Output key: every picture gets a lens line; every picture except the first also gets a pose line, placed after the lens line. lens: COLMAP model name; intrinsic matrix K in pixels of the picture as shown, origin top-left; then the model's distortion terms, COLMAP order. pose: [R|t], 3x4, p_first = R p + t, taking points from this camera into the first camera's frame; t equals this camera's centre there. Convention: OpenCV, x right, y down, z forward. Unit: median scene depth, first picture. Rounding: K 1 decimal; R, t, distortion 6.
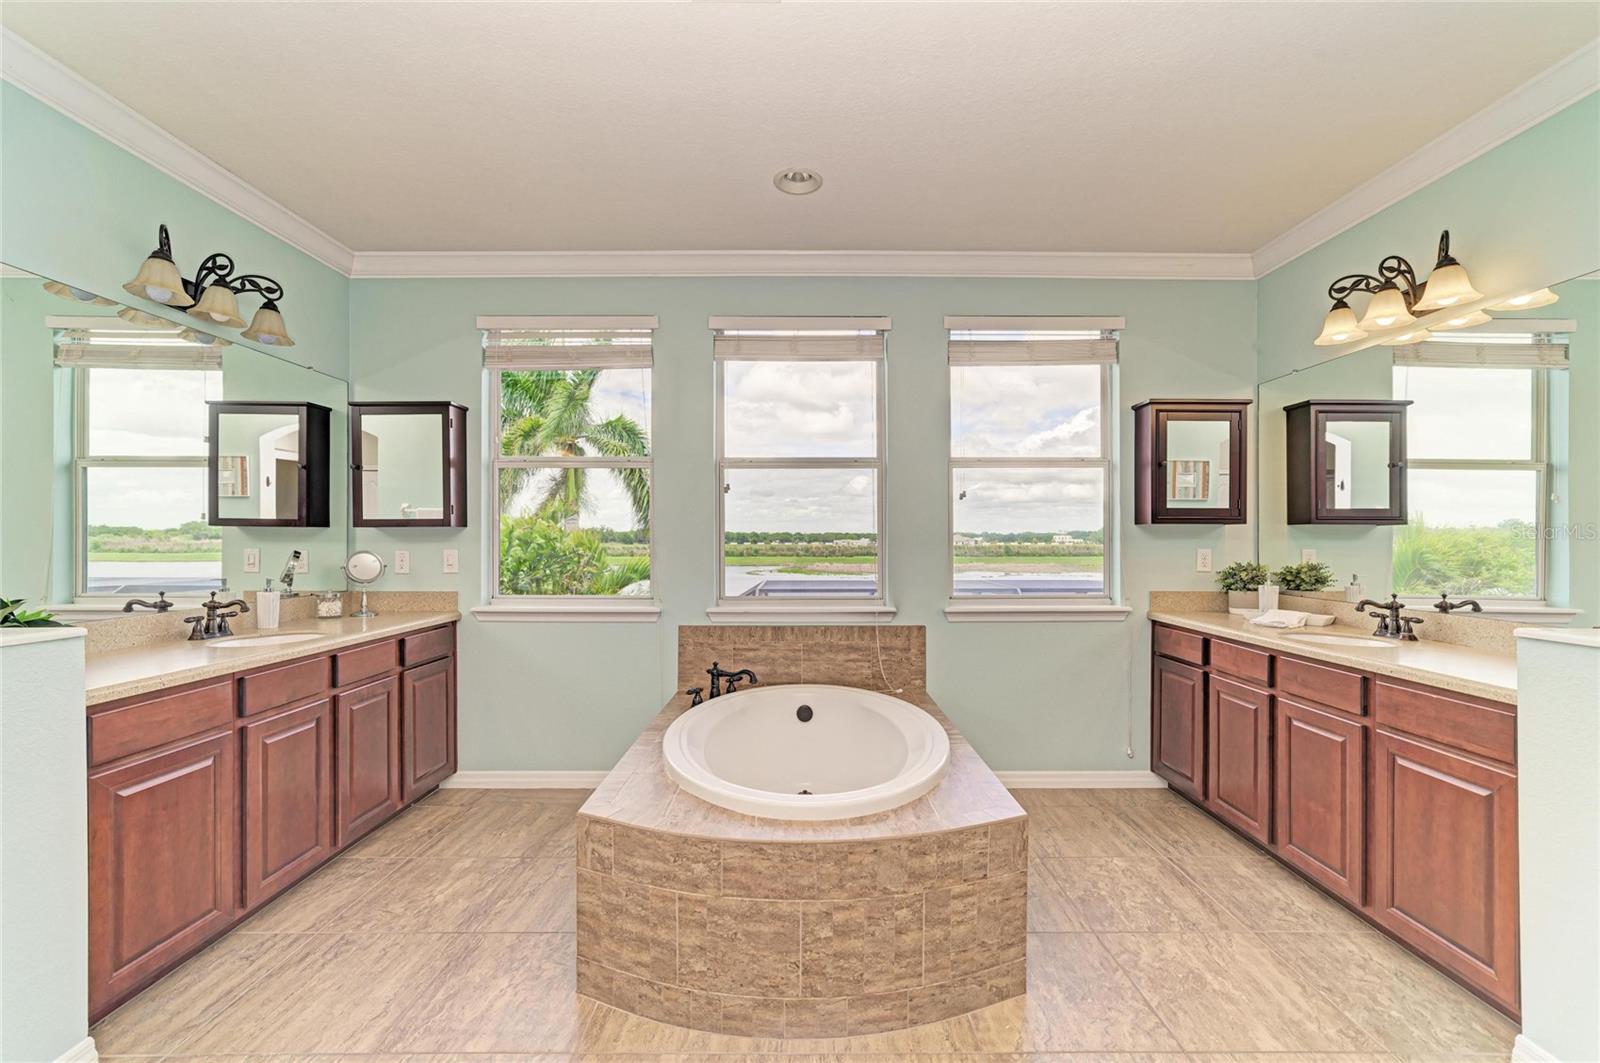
lens RADIAL K [[656.1, 0, 802.2], [0, 656.1, 537.4], [0, 0, 1]] dist [-0.019104, 0.007382]
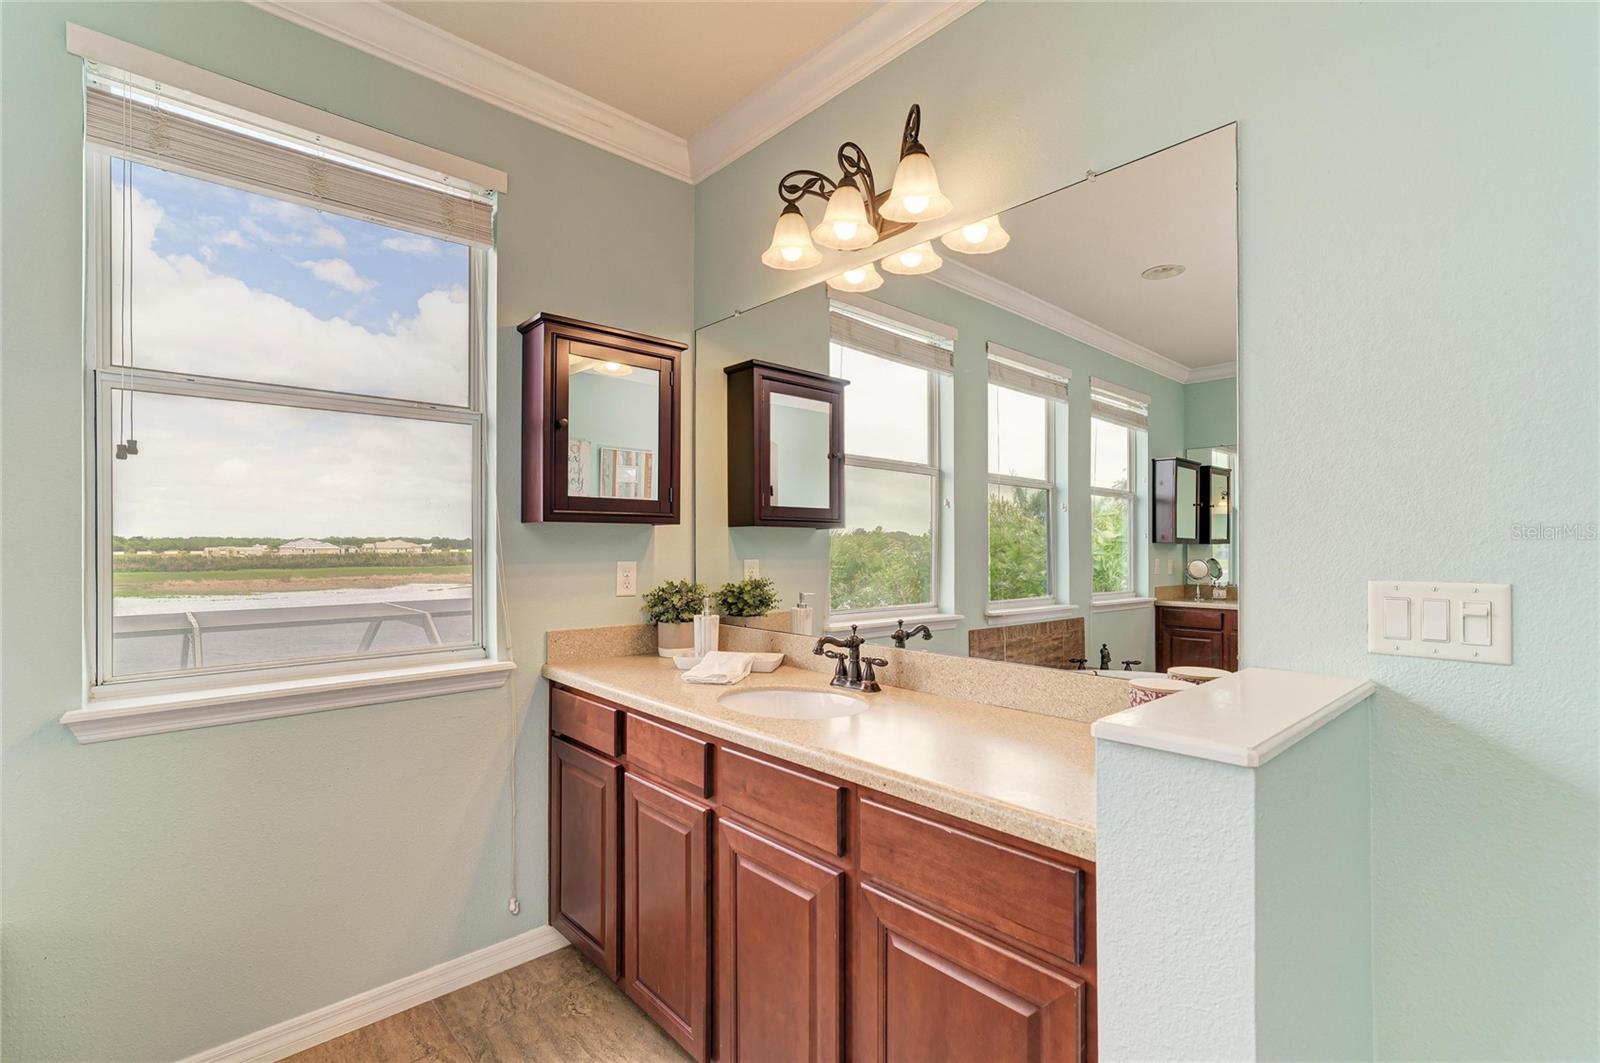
lens RADIAL K [[720.5, 0, 800.8], [0, 720.5, 540.3], [0, 0, 1]] dist [0.000645, 0.000043]
pose [[0.734115, 0.001247, 0.679024, 0.281340], [0.001048, 0.999995, -0.002970, -0.001717], [-0.679025, 0.002892, 0.734110, 0.385283]]
